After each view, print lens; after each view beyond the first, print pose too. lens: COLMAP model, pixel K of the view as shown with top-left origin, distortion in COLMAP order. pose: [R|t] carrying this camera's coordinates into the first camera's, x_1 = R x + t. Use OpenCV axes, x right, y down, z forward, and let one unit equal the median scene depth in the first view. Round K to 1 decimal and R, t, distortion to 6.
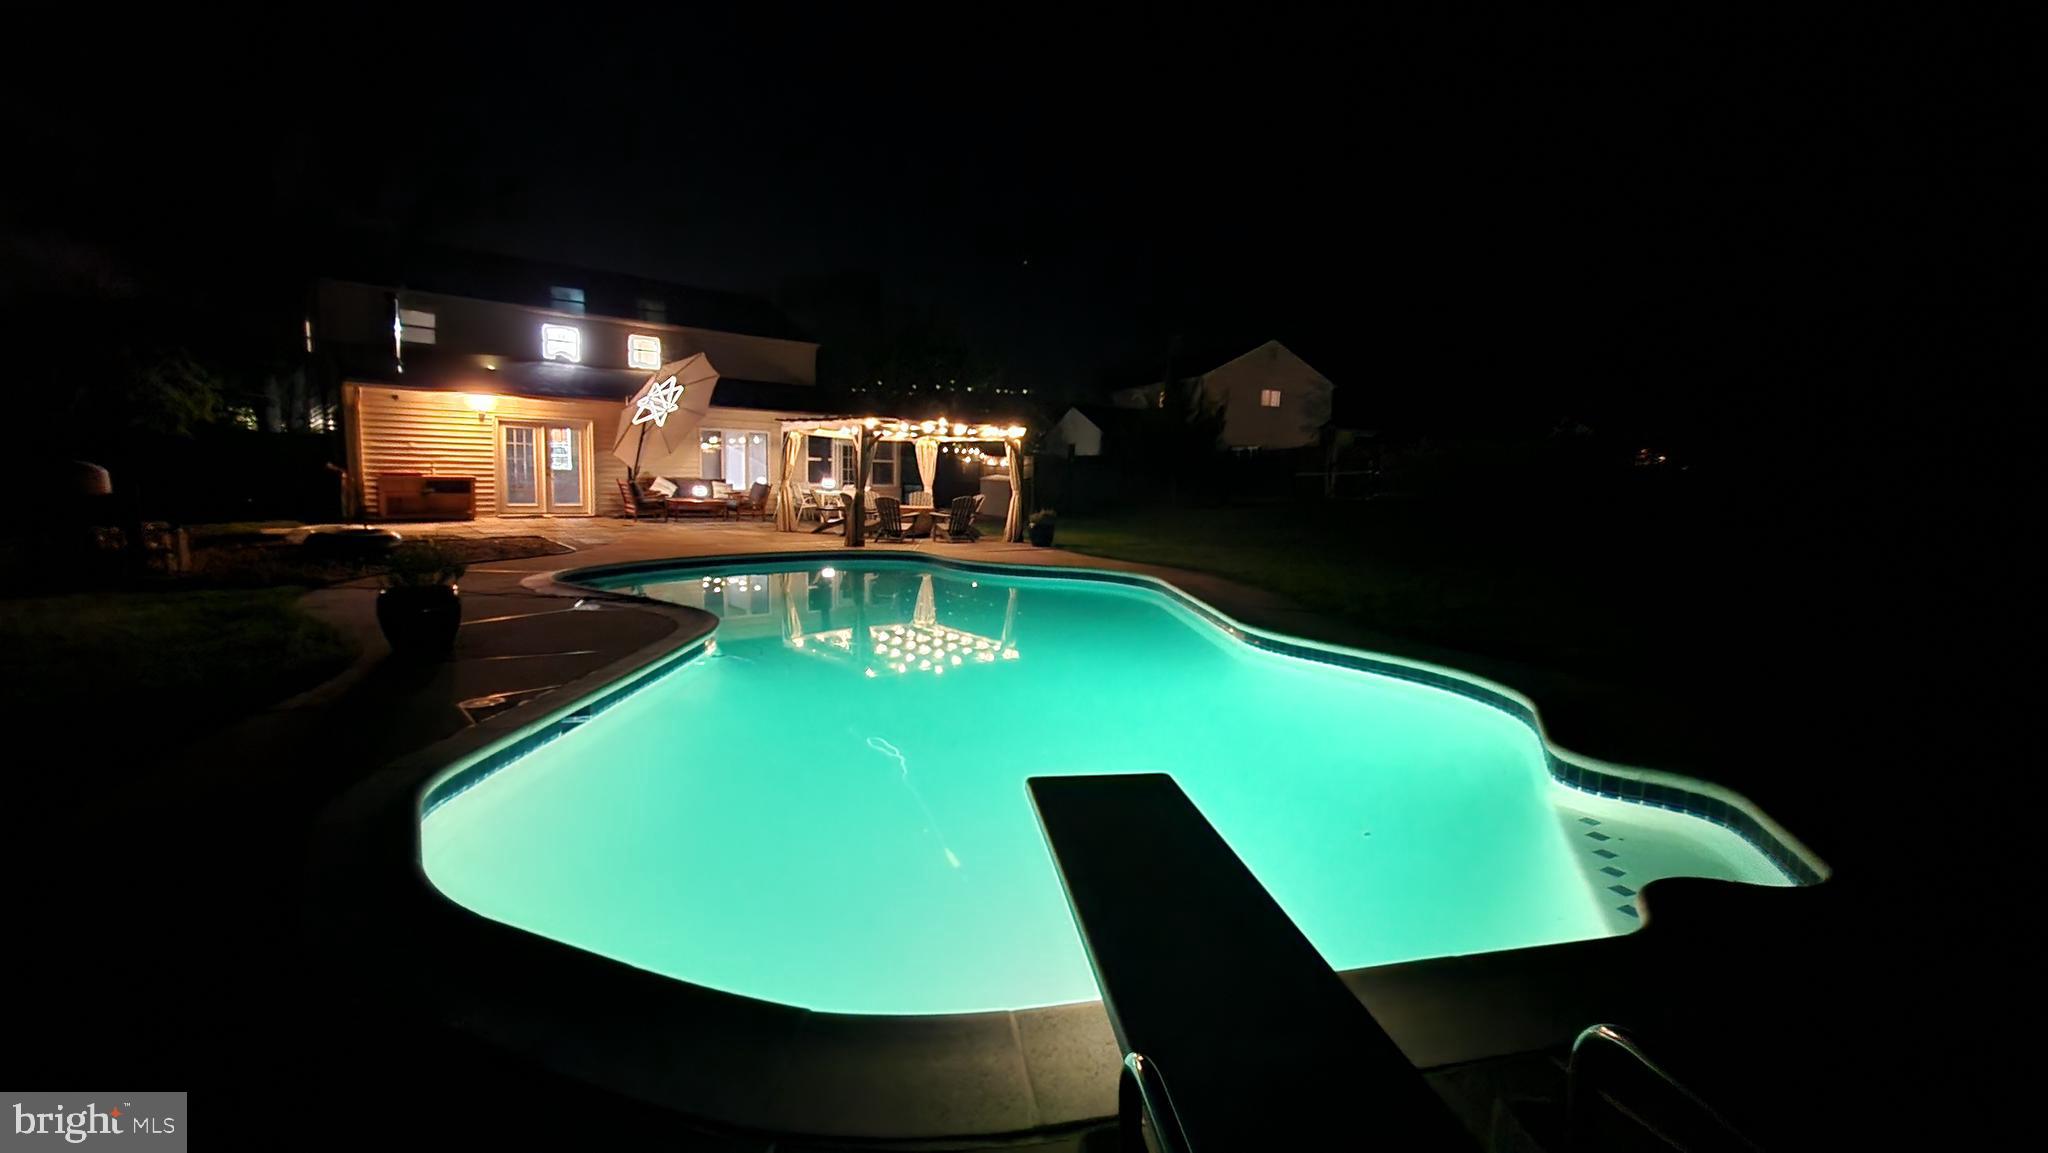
lens RADIAL K [[910.3, 0, 1024.0], [0, 910.3, 576.5], [0, 0, 1]] dist [0.001428, 0.000139]
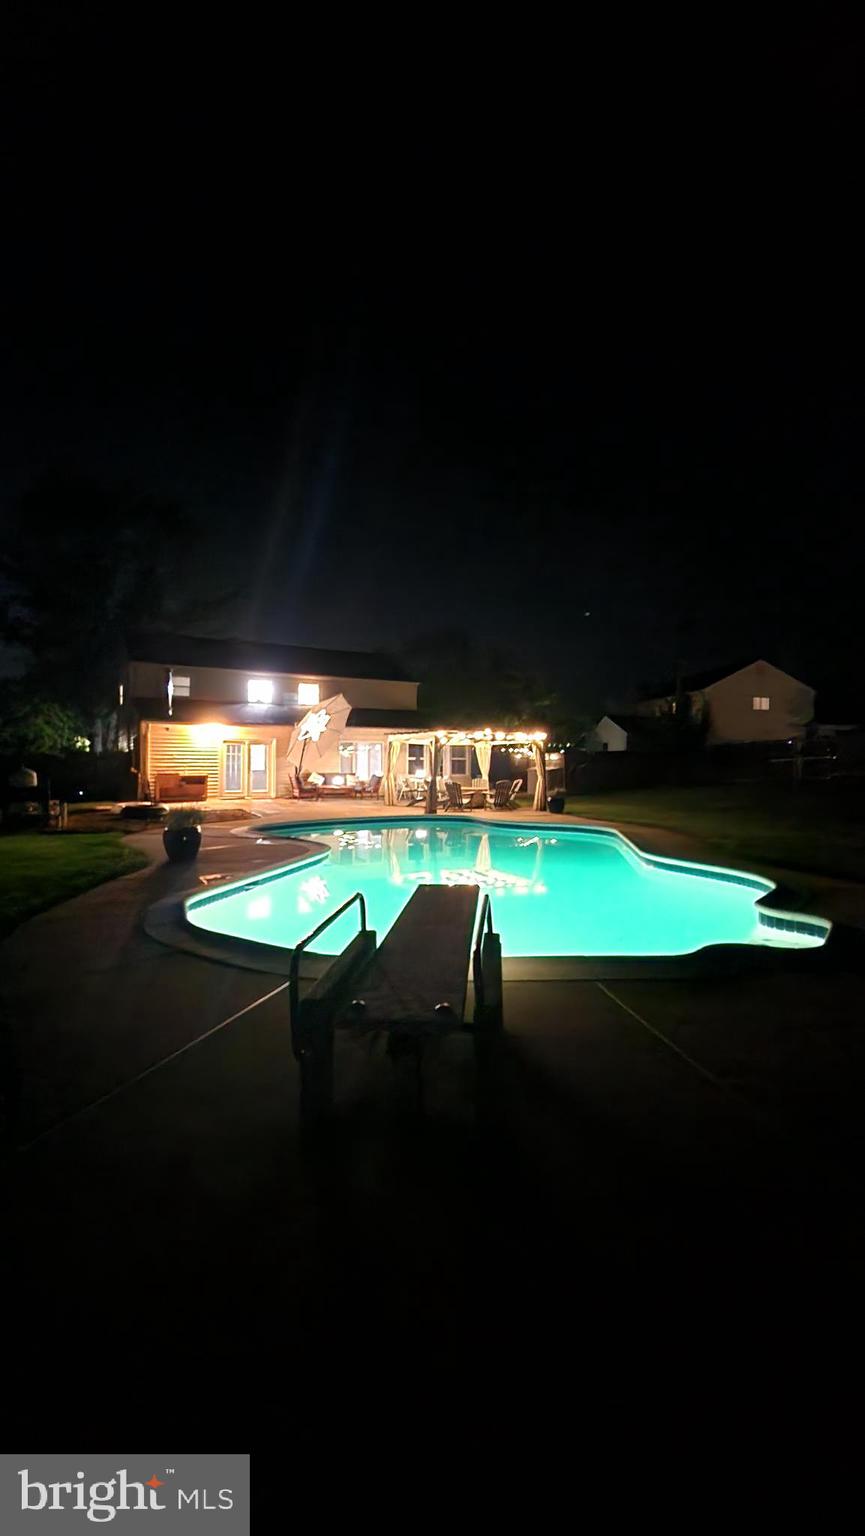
lens RADIAL K [[682.7, 0, 432.5], [0, 682.7, 768.0], [0, 0, 1]] dist [0.001428, 0.000139]
pose [[0.975578, -0.024196, -0.218316, 0.059167], [-0.000682, 0.993576, -0.113162, 0.016898], [0.219651, 0.110547, 0.969295, -0.102145]]
